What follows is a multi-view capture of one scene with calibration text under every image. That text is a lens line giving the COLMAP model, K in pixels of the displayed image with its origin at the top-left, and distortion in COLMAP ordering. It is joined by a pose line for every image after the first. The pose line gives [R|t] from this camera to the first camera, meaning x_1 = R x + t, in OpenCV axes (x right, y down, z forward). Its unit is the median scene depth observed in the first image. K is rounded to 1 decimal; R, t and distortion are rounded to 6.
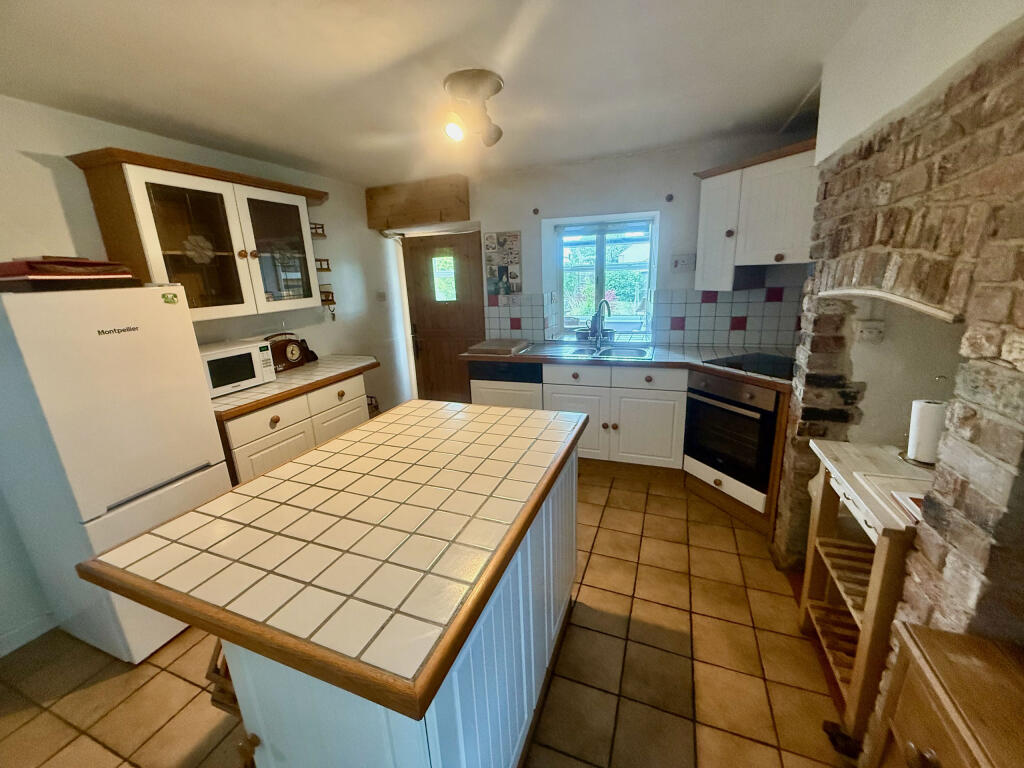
lens RADIAL K [[413.3, 0, 512.0], [0, 413.3, 384.0], [0, 0, 1]] dist [0.000556, 0.000052]
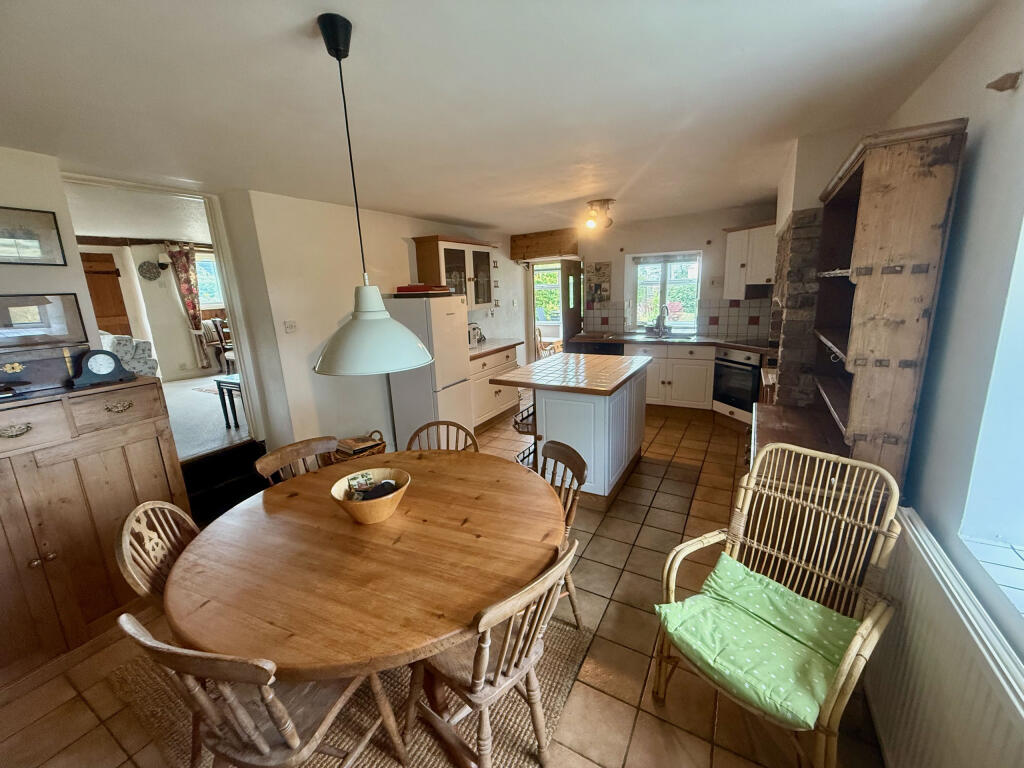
lens RADIAL K [[413.3, 0, 512.0], [0, 413.3, 384.0], [0, 0, 1]] dist [0.000556, 0.000052]
pose [[0.988776, 0.033512, -0.145595, -0.129790], [-0.037366, 0.999018, -0.023813, 0.176572], [0.144654, 0.028986, 0.989058, -0.721348]]
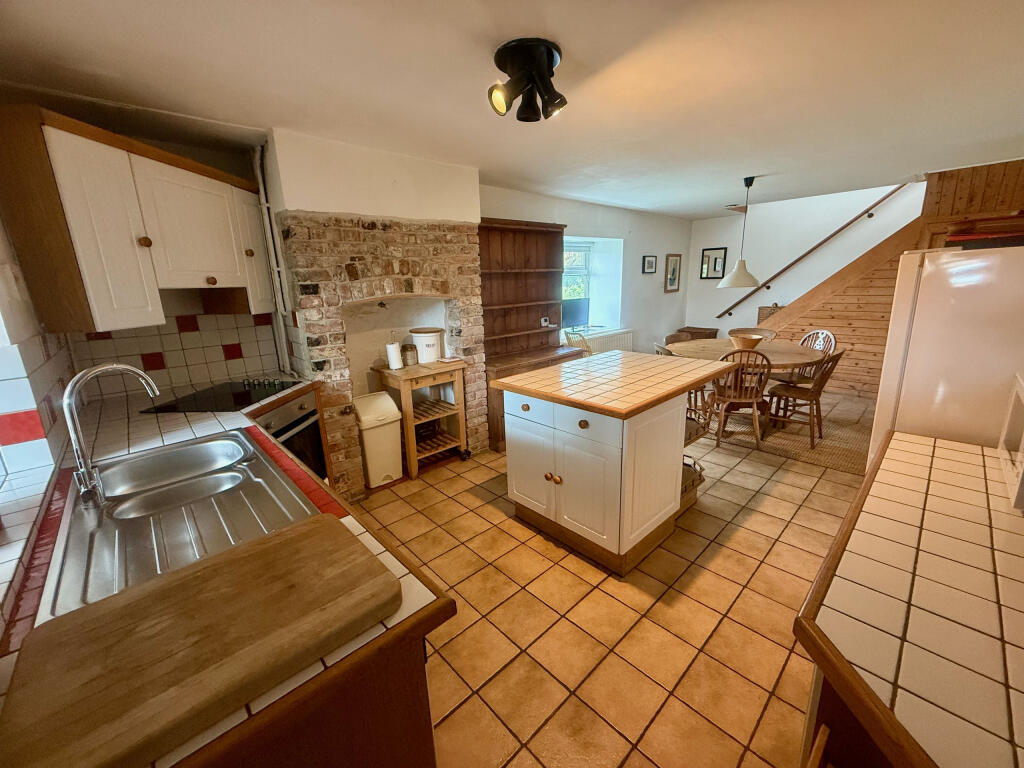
lens RADIAL K [[413.3, 0, 512.0], [0, 413.3, 384.0], [0, 0, 1]] dist [0.000556, 0.000052]
pose [[-0.897498, -0.030703, 0.439949, -0.299646], [0.184575, 0.879855, 0.437936, -0.315485], [-0.400537, 0.474250, -0.784001, 1.284866]]
